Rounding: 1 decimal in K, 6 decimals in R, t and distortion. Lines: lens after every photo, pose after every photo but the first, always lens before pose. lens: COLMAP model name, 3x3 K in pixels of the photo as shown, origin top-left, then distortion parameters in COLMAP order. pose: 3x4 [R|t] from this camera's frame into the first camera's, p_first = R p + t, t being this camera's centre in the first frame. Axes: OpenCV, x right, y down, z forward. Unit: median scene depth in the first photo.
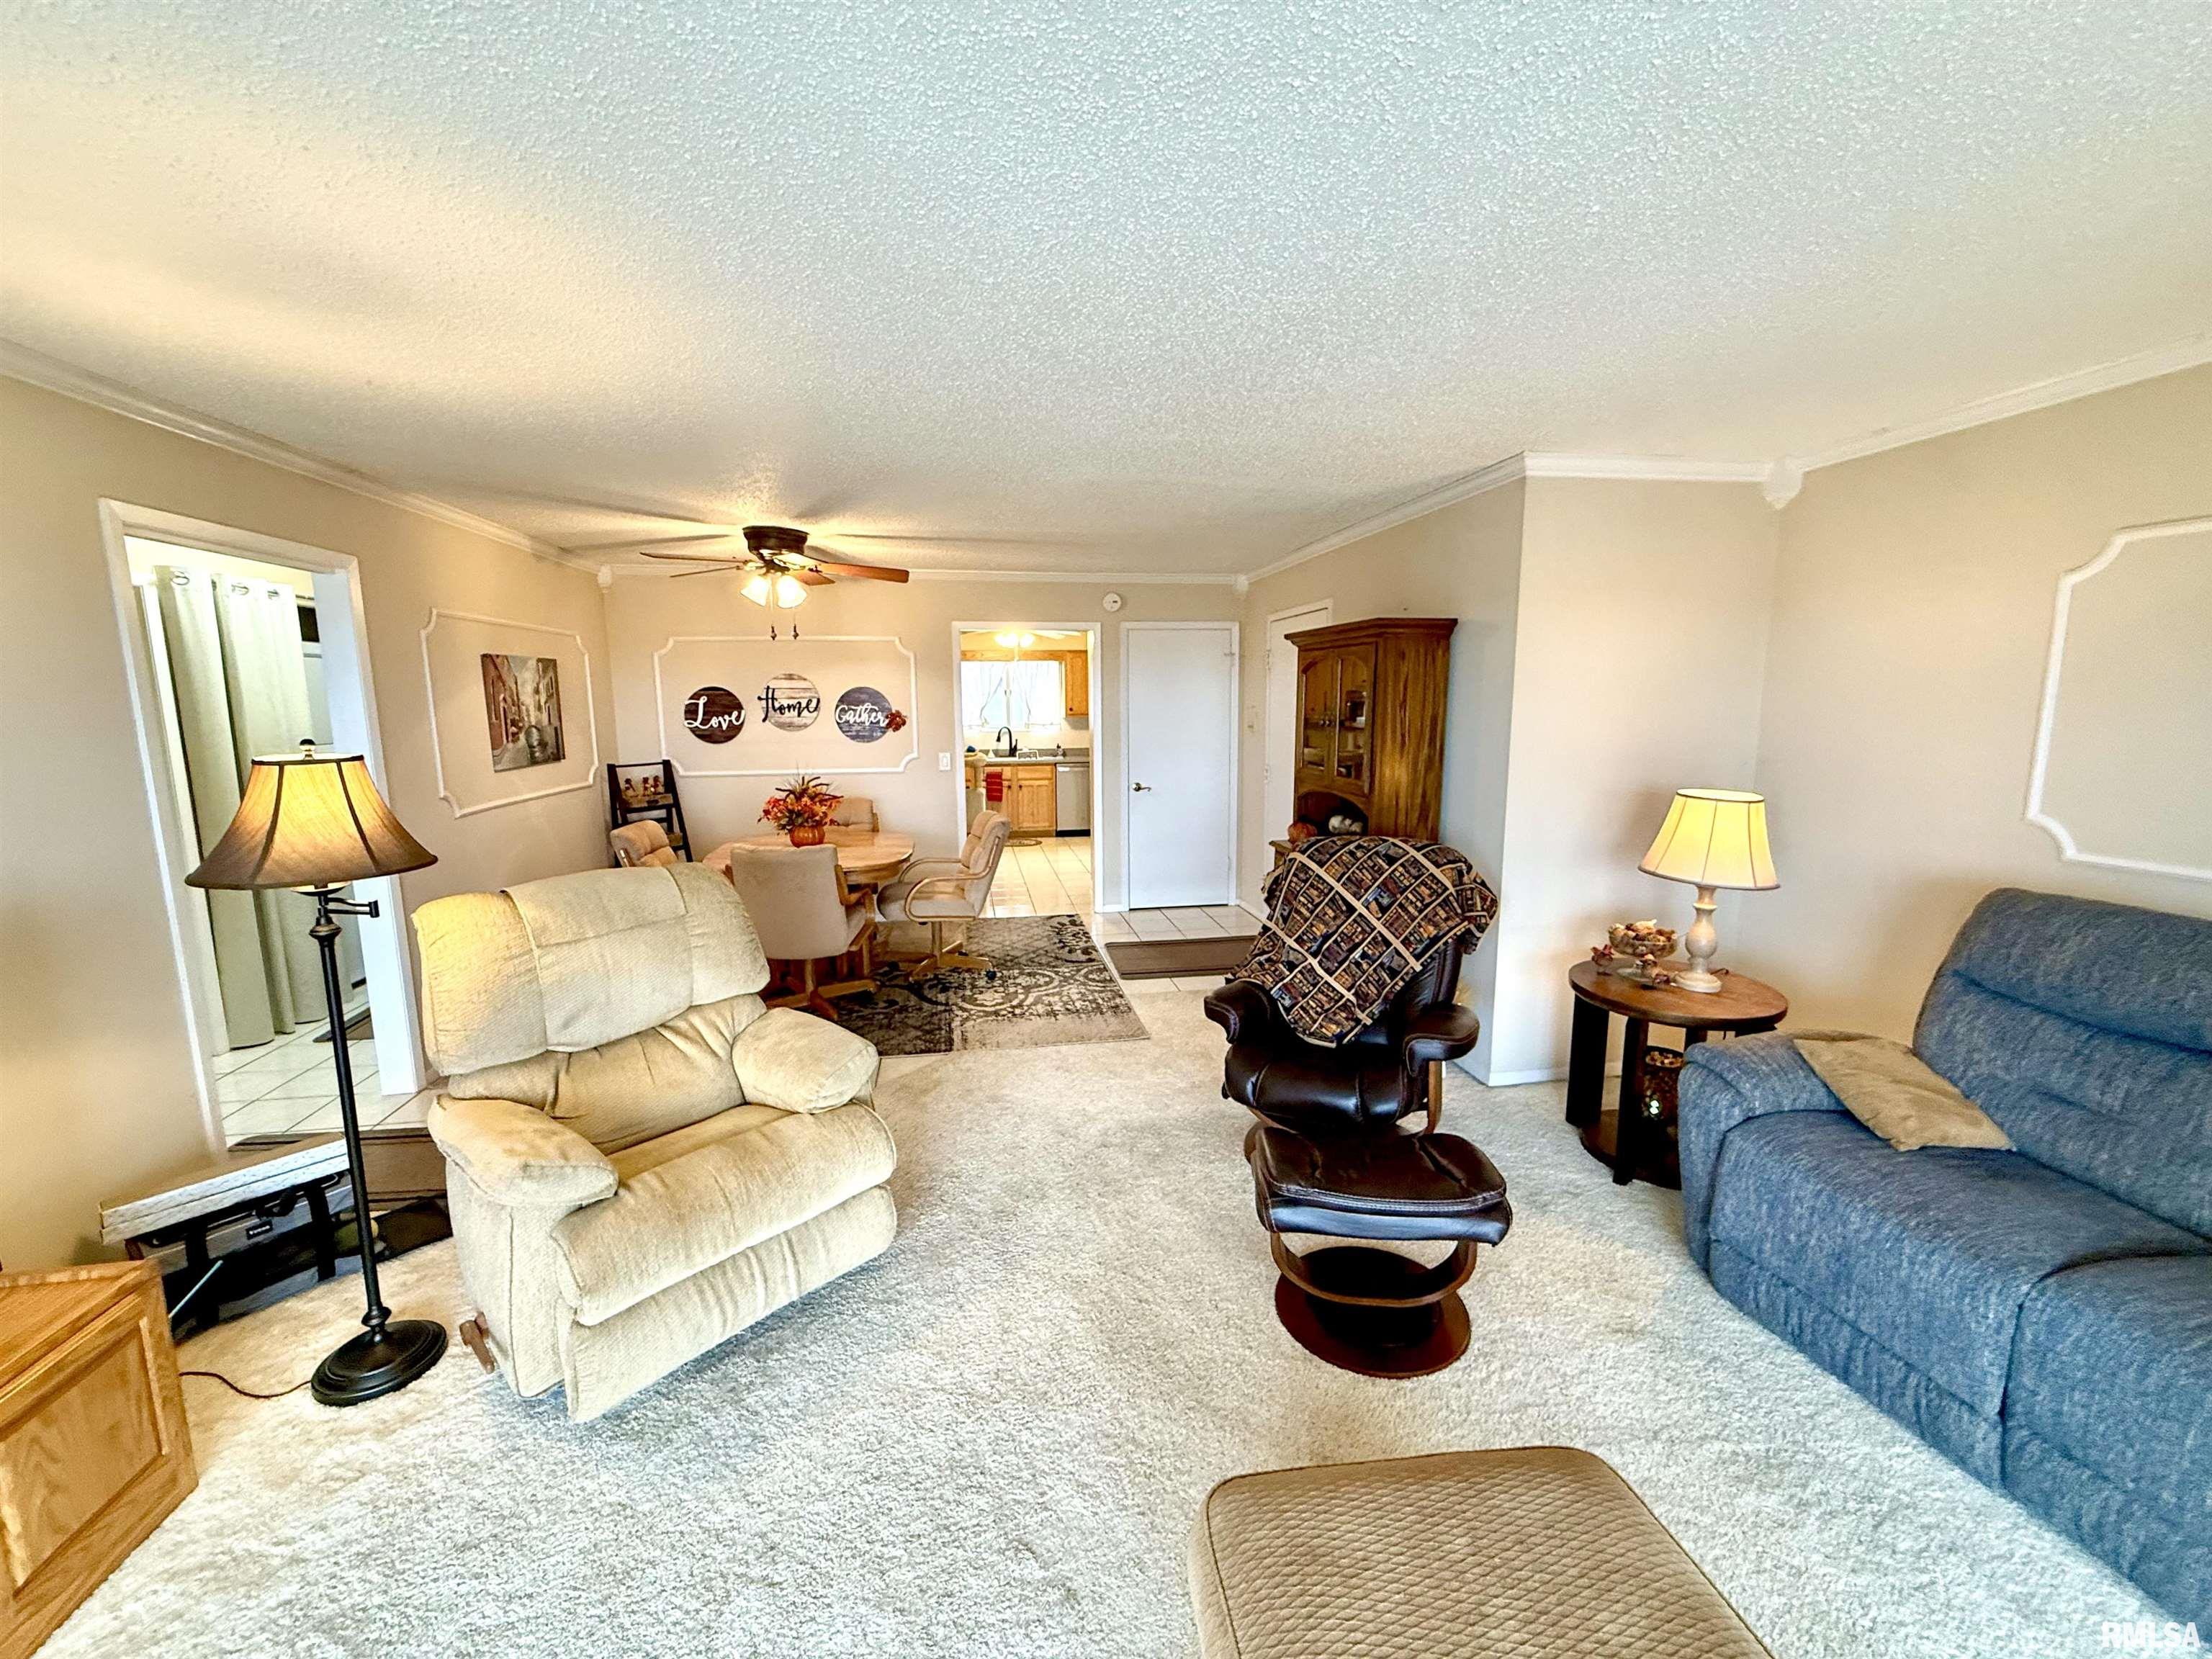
lens RADIAL K [[879.5, 0, 1100.3], [0, 879.5, 828.3], [0, 0, 1]] dist [-0.000254, -0.000138]
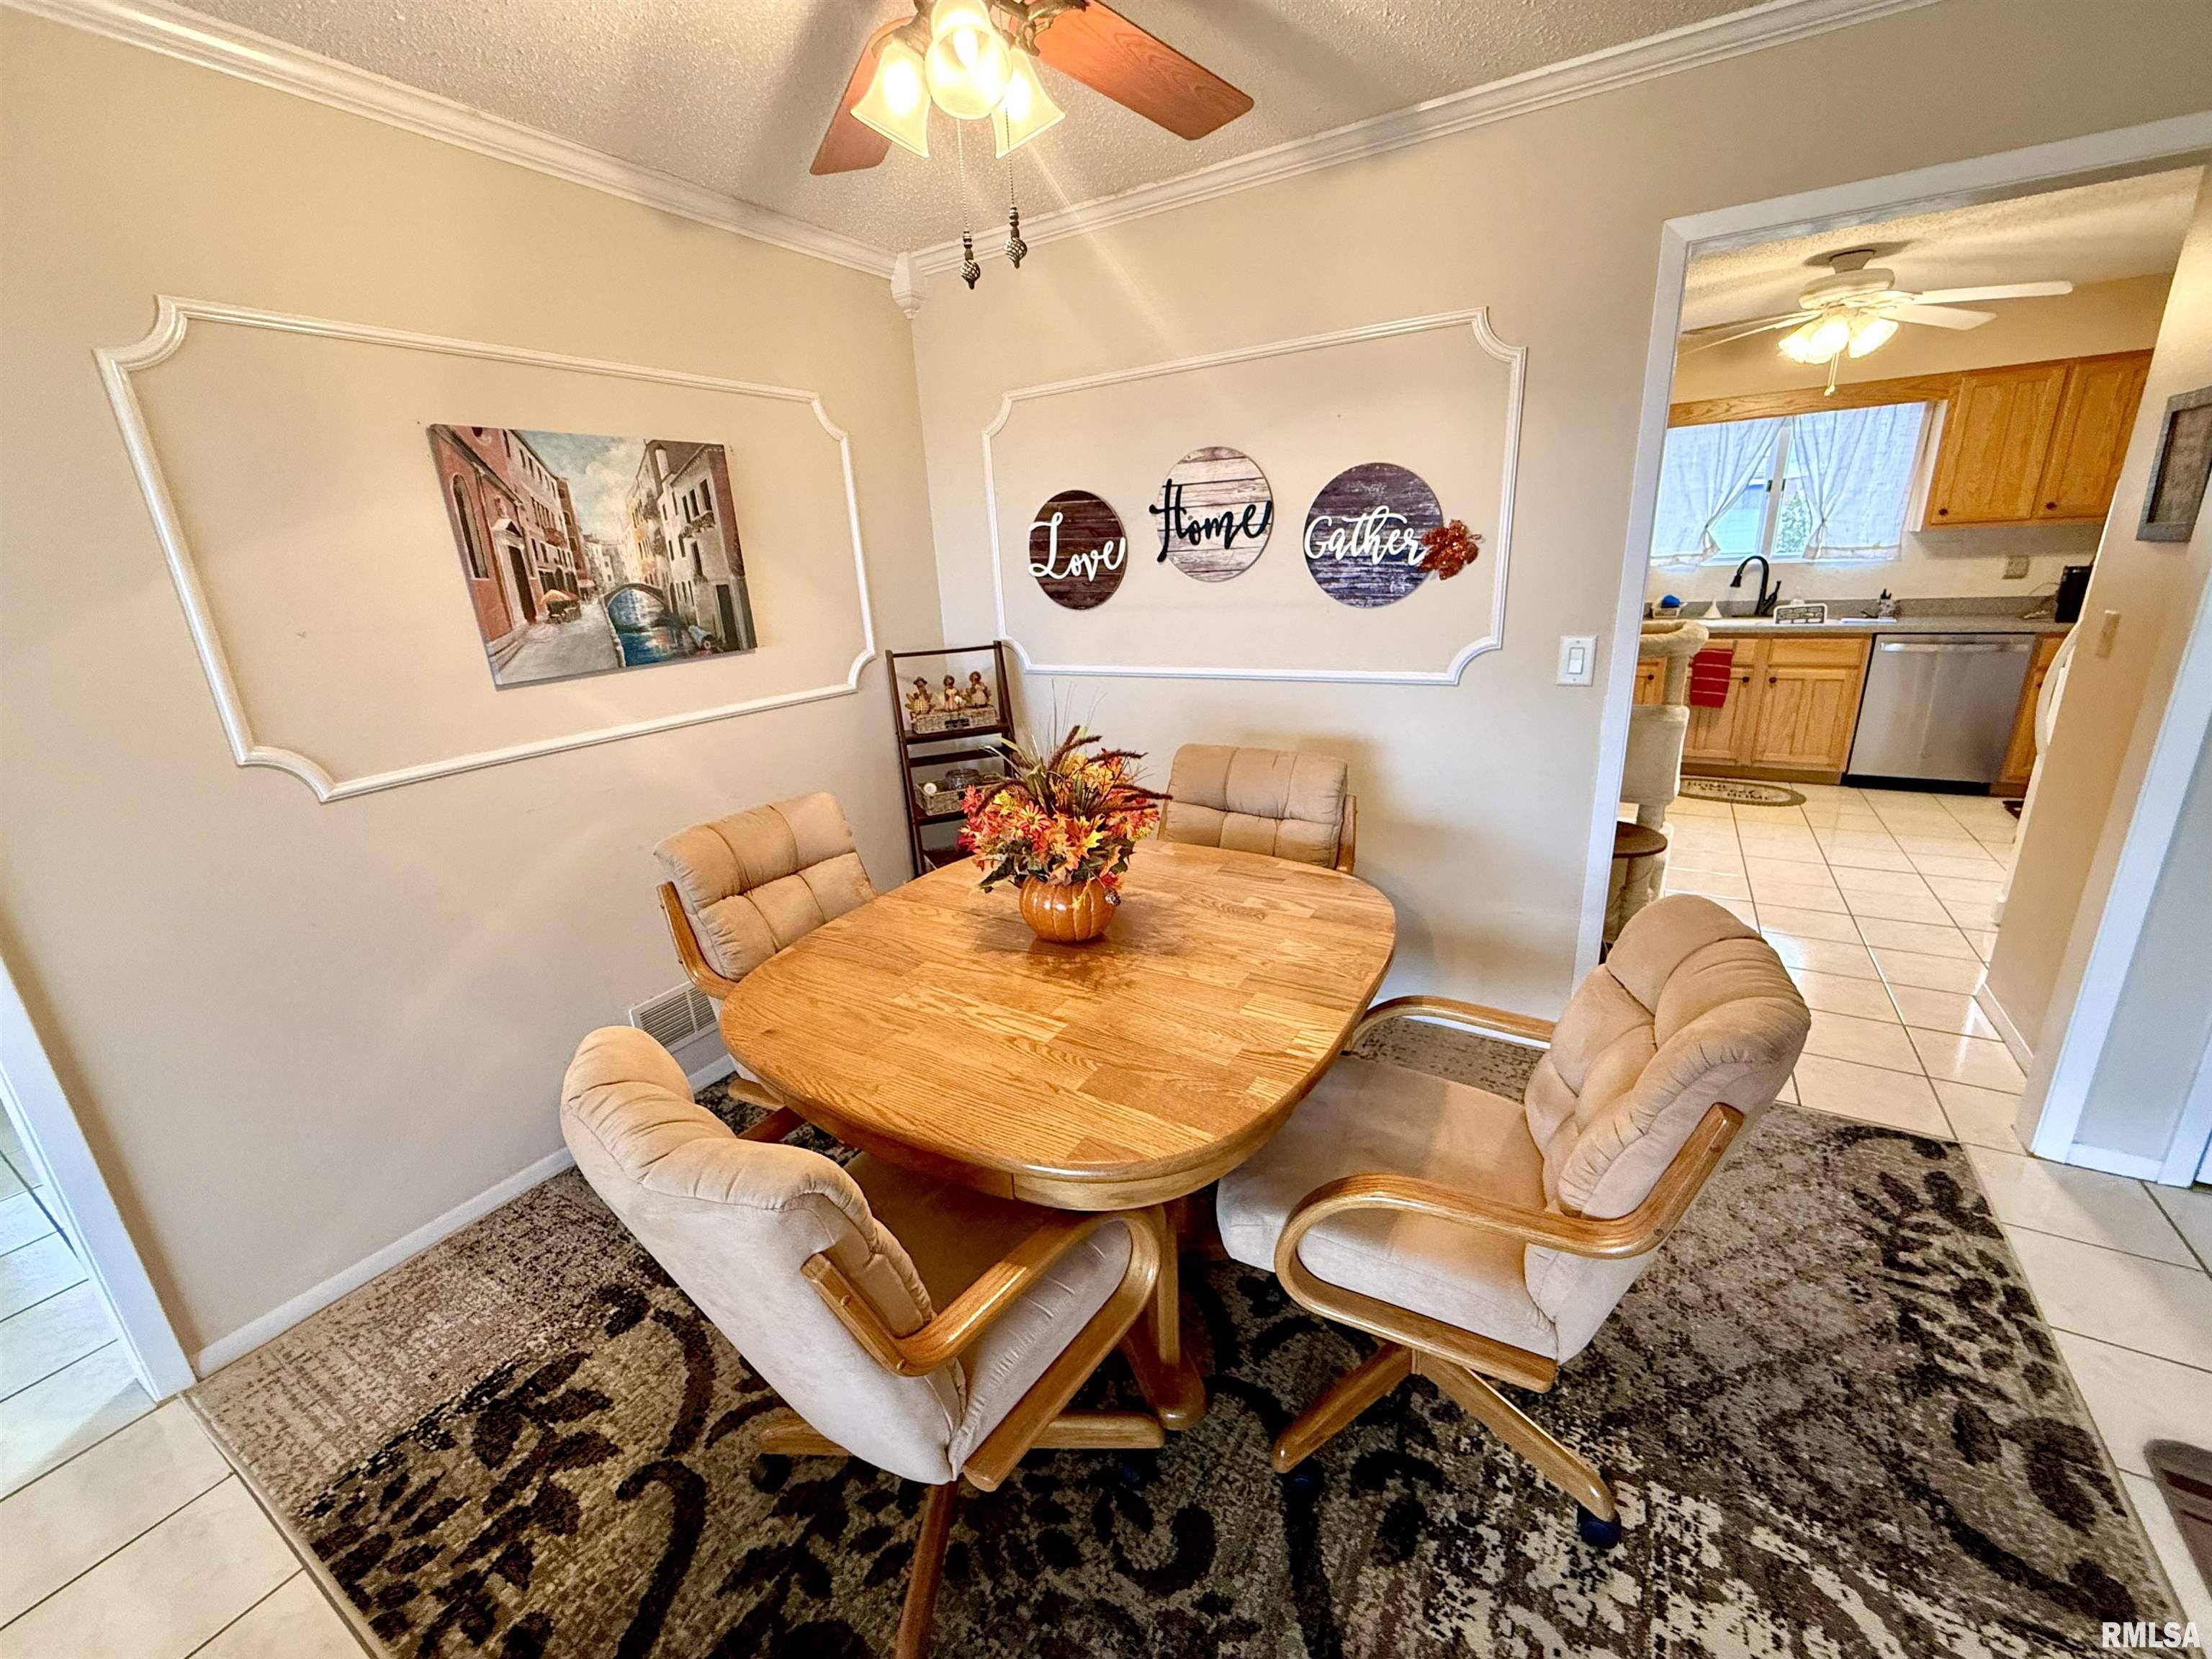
lens RADIAL K [[879.5, 0, 1100.3], [0, 879.5, 828.3], [0, 0, 1]] dist [-0.000254, -0.000138]
pose [[0.760059, 0.162627, -0.629176, -0.143507], [-0.049024, 0.979771, 0.194025, -0.115816], [0.648002, -0.116626, 0.752656, 0.989765]]
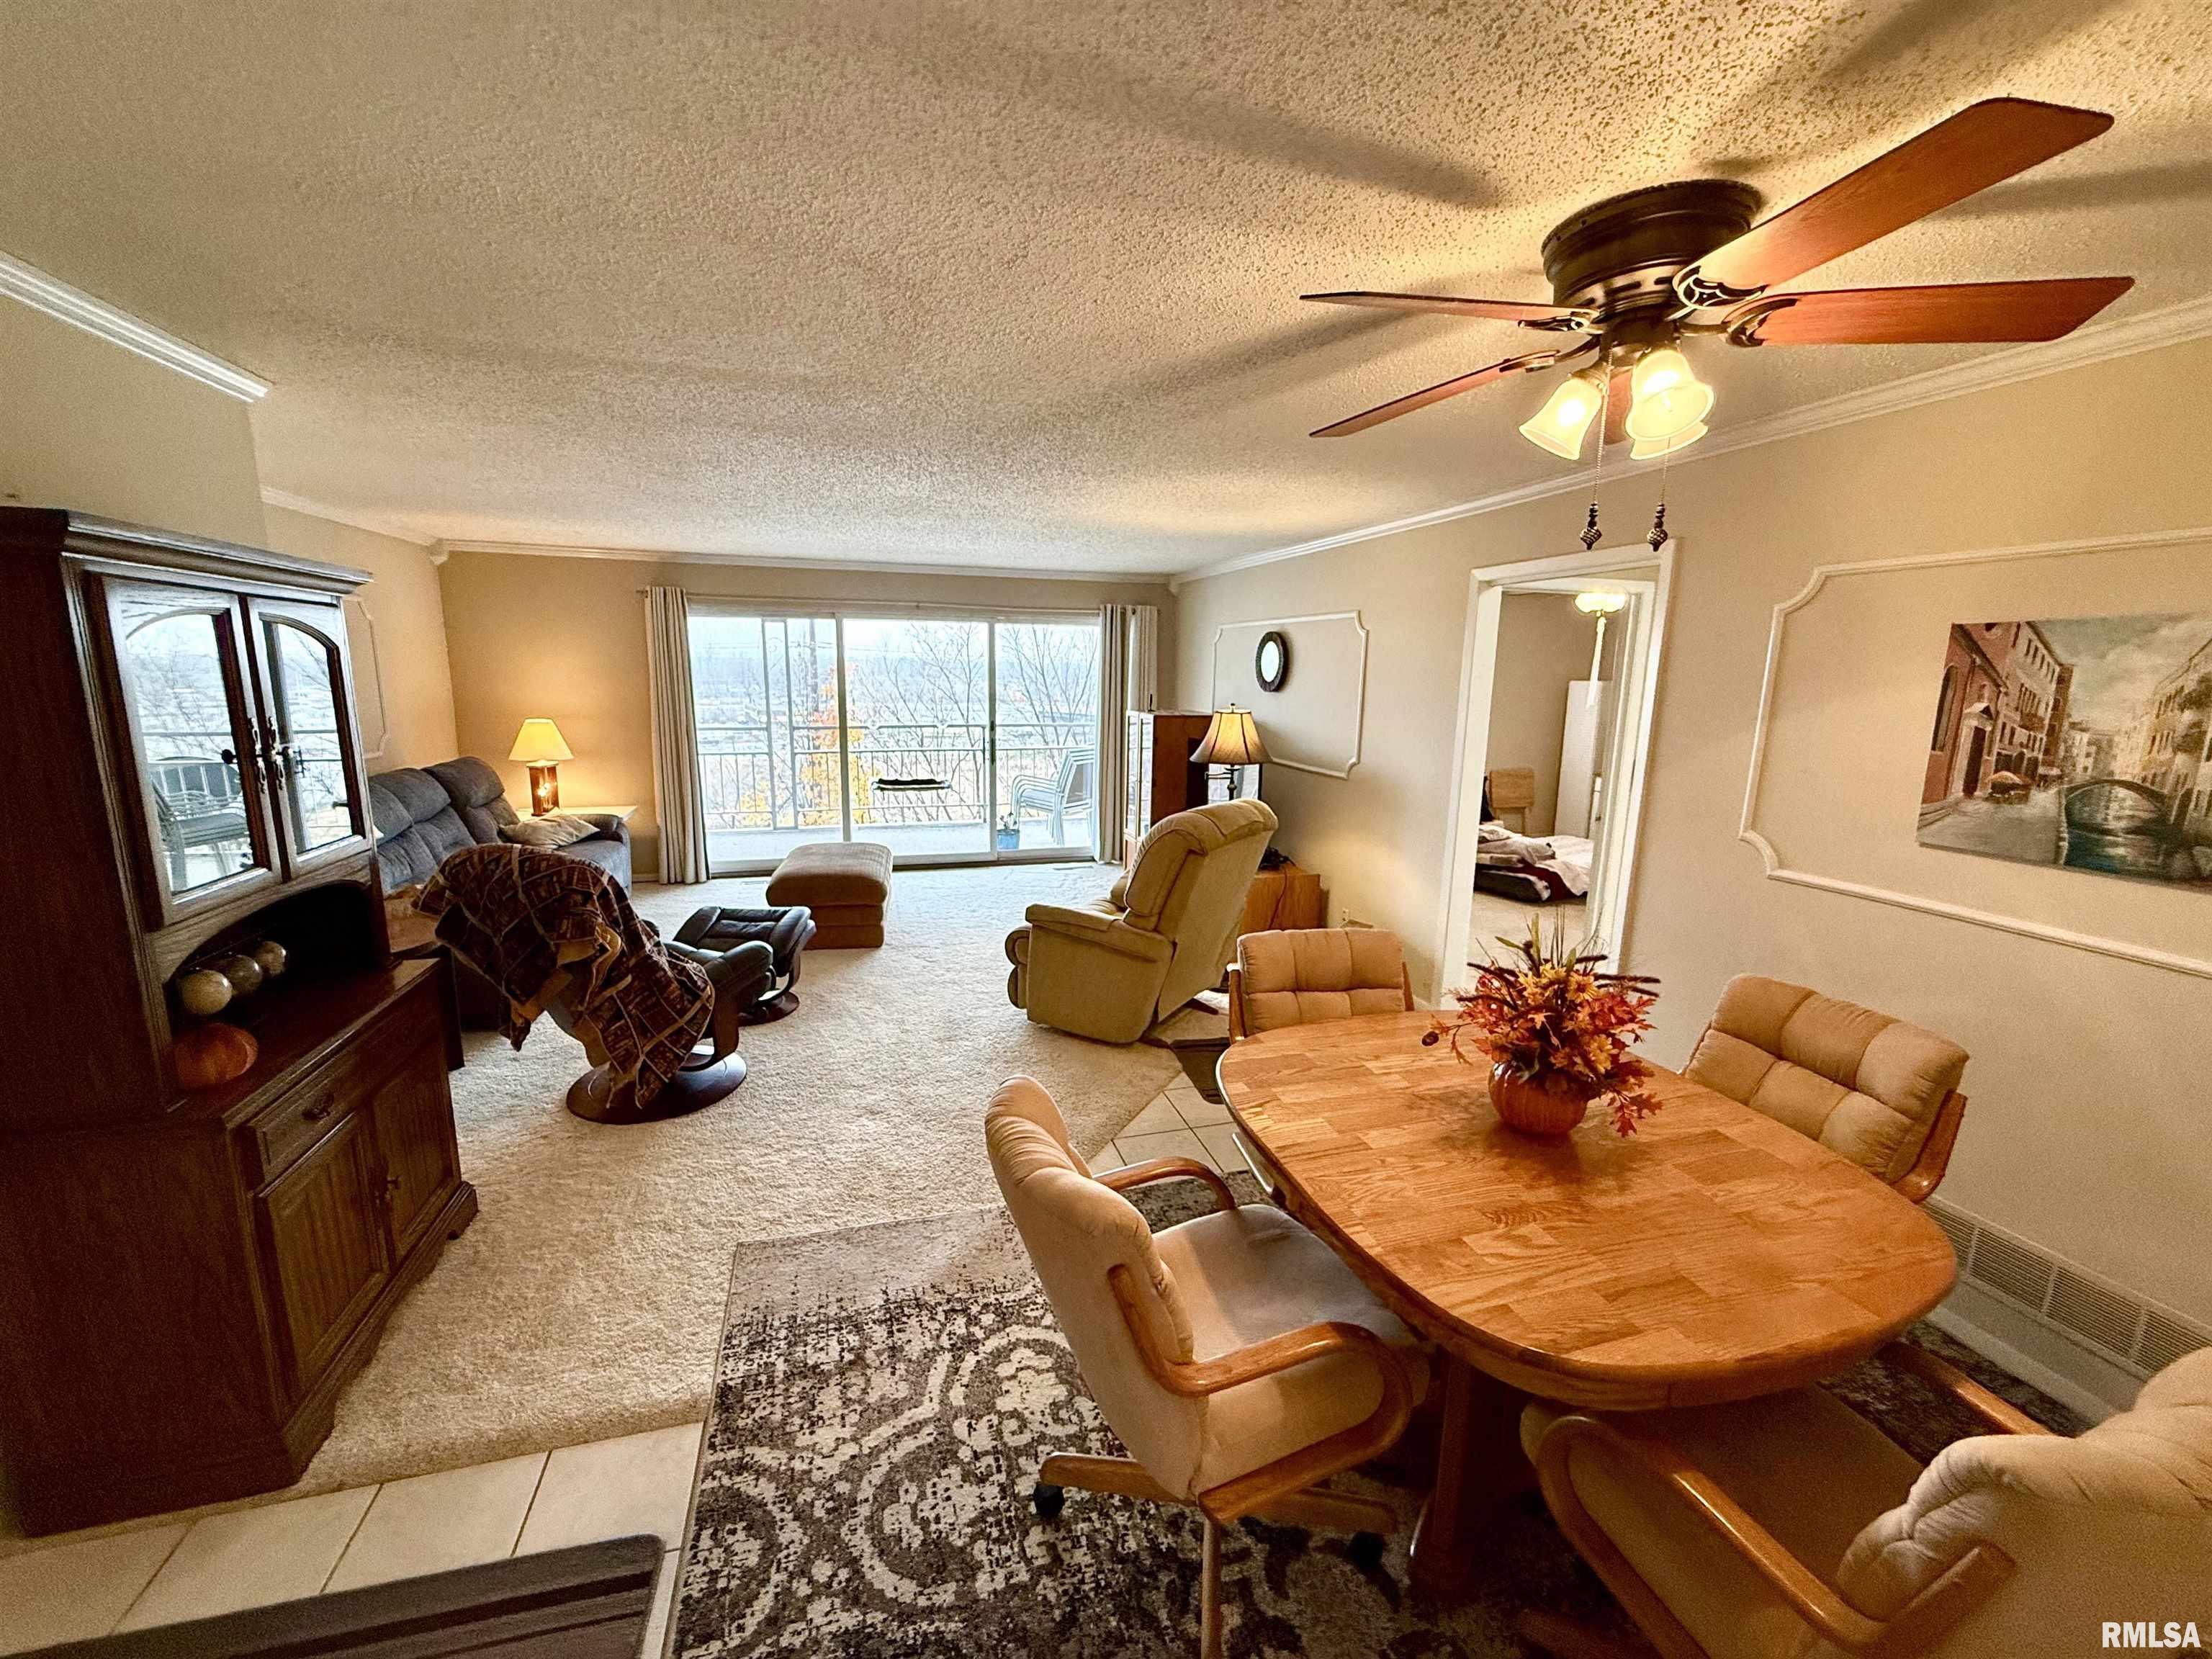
lens RADIAL K [[879.5, 0, 1100.3], [0, 879.5, 828.3], [0, 0, 1]] dist [-0.000254, -0.000138]
pose [[-0.993332, 0.013224, -0.114528, -0.146369], [-0.024427, 0.946704, 0.321177, -0.275737], [0.112672, 0.321833, -0.940068, 1.700685]]
